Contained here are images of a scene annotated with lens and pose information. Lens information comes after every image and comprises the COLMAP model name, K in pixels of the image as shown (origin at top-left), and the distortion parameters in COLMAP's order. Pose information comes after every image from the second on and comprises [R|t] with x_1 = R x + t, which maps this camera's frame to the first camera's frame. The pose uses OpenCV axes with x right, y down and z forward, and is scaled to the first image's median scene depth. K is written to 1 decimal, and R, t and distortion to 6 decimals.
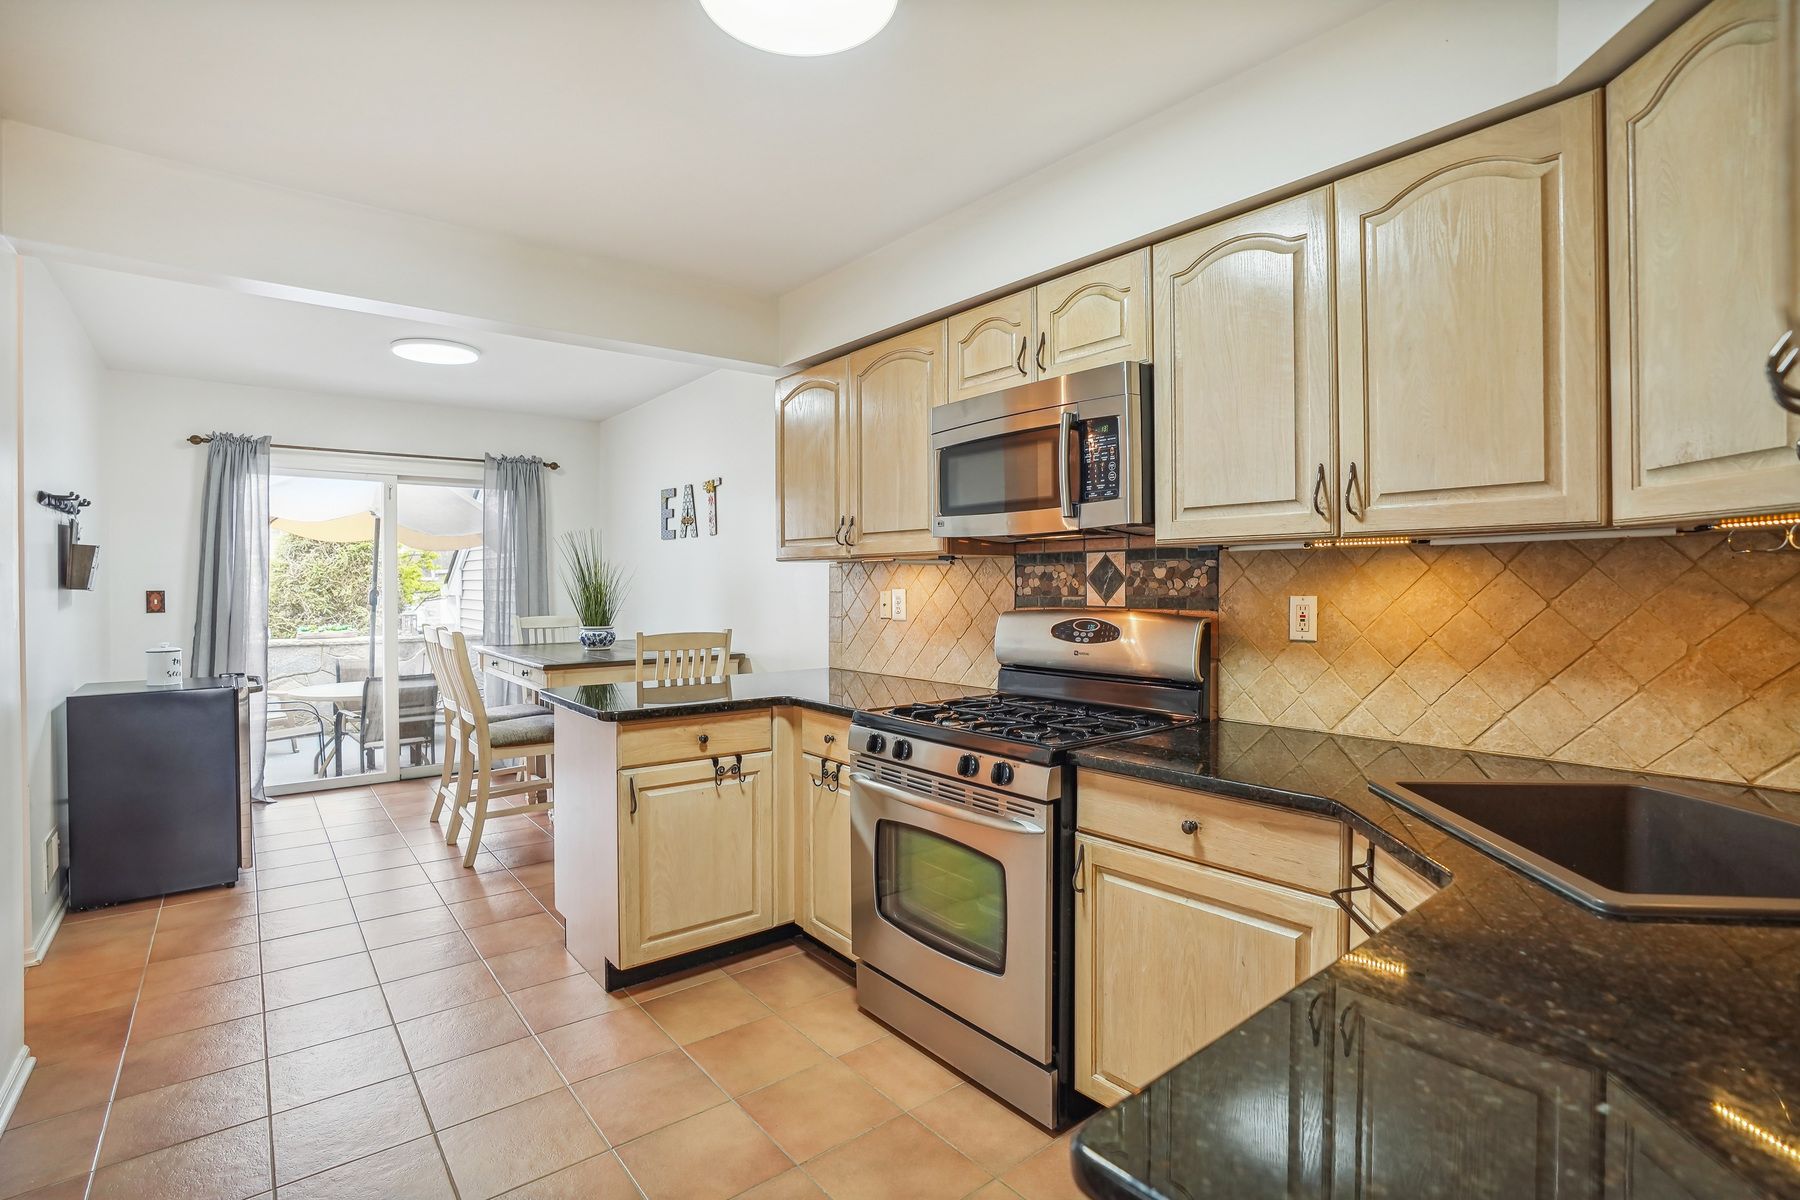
lens RADIAL K [[839.6, 0, 898.4], [0, 839.6, 592.6], [0, 0, 1]] dist [-0.061990, 0.021990]
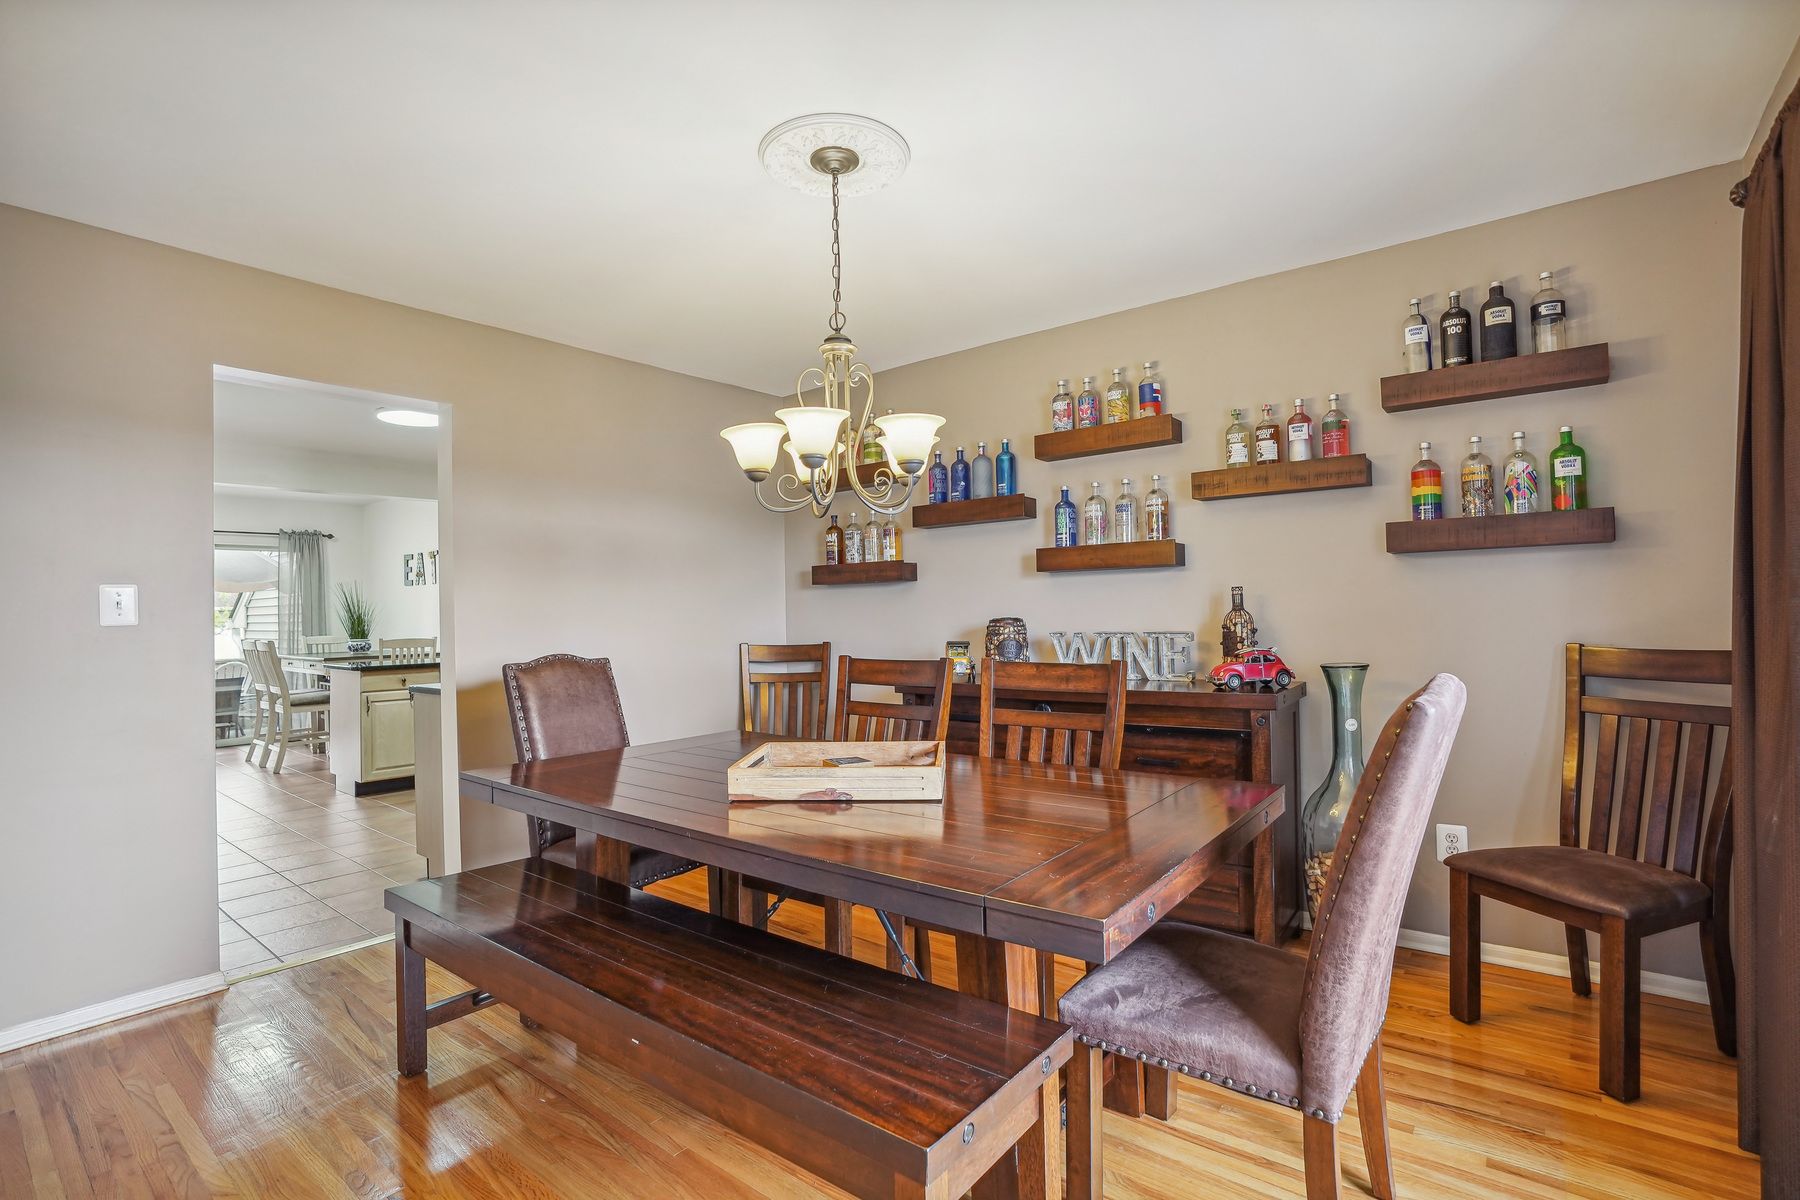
lens RADIAL K [[840.8, 0, 910.7], [0, 840.8, 594.4], [0, 0, 1]] dist [-0.062953, 0.022384]
pose [[0.975258, -0.014148, 0.220616, 0.527781], [0.021373, 0.999309, -0.030395, 0.036367], [-0.220034, 0.034358, 0.974887, -1.260417]]
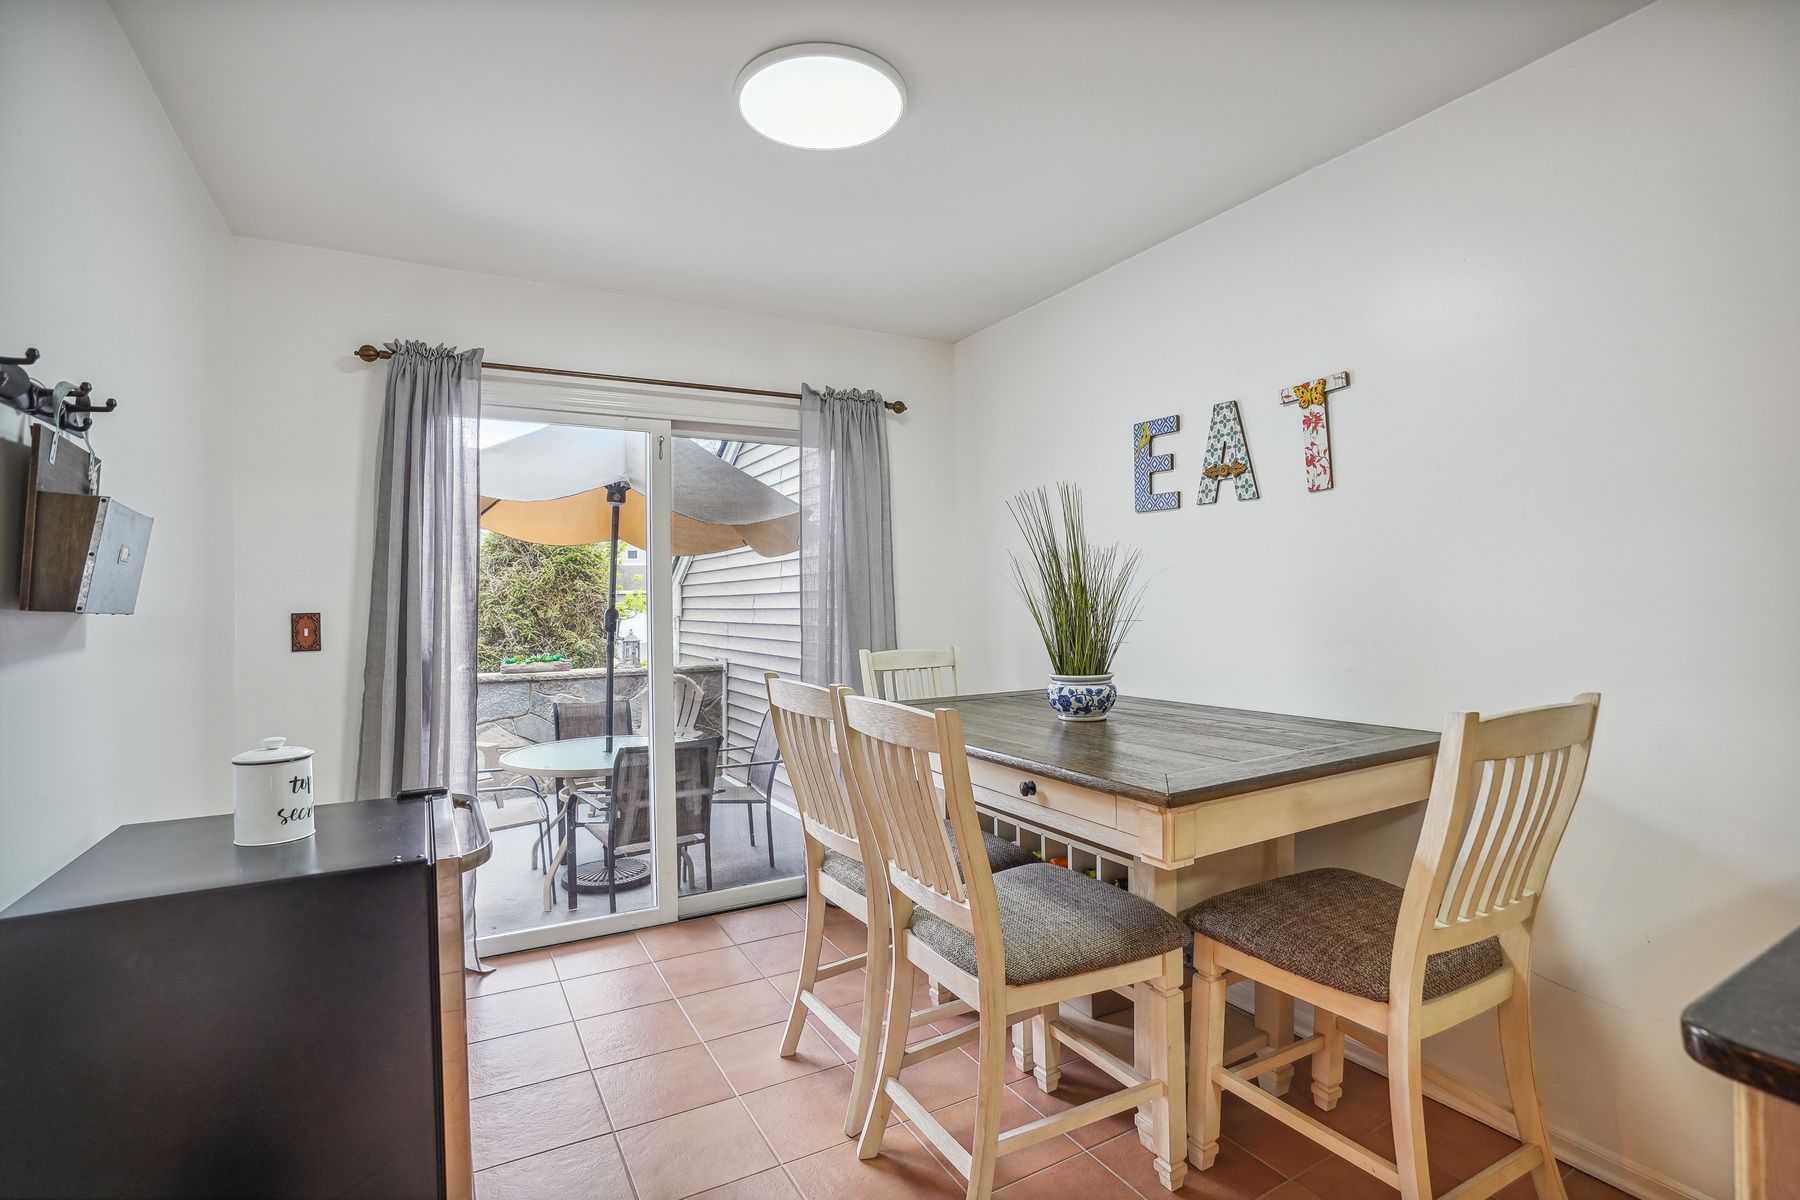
lens RADIAL K [[840.8, 0, 910.7], [0, 840.8, 594.4], [0, 0, 1]] dist [-0.062953, 0.022384]
pose [[0.987819, -0.014381, -0.154941, -0.585549], [0.011707, 0.999767, -0.018151, -0.000342], [0.155166, 0.016116, 0.987757, 0.717302]]
